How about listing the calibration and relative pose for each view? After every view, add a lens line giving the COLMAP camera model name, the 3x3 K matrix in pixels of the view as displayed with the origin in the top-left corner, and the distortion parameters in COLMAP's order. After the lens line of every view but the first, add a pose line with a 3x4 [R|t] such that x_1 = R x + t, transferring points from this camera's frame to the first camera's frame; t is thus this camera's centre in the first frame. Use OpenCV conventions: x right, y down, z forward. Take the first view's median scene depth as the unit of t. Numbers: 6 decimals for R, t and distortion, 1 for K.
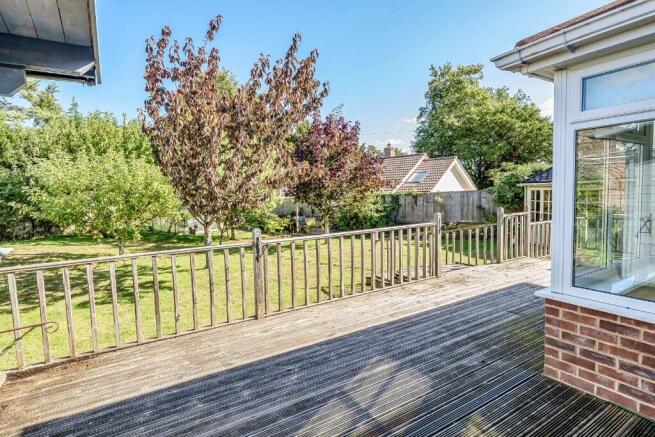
lens RADIAL K [[360.1, 0, 327.5], [0, 360.1, 218.5], [0, 0, 1]] dist [-0.001768, -0.000104]
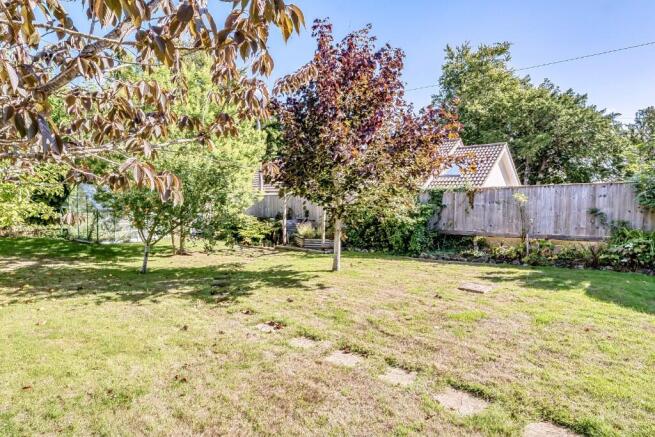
lens RADIAL K [[360.1, 0, 327.5], [0, 360.1, 218.5], [0, 0, 1]] dist [-0.001768, -0.000104]
pose [[0.999021, 0.023994, 0.037164, -0.028746], [-0.023592, 0.999659, -0.011228, -0.002814], [-0.037421, 0.010340, 0.999246, 0.323645]]
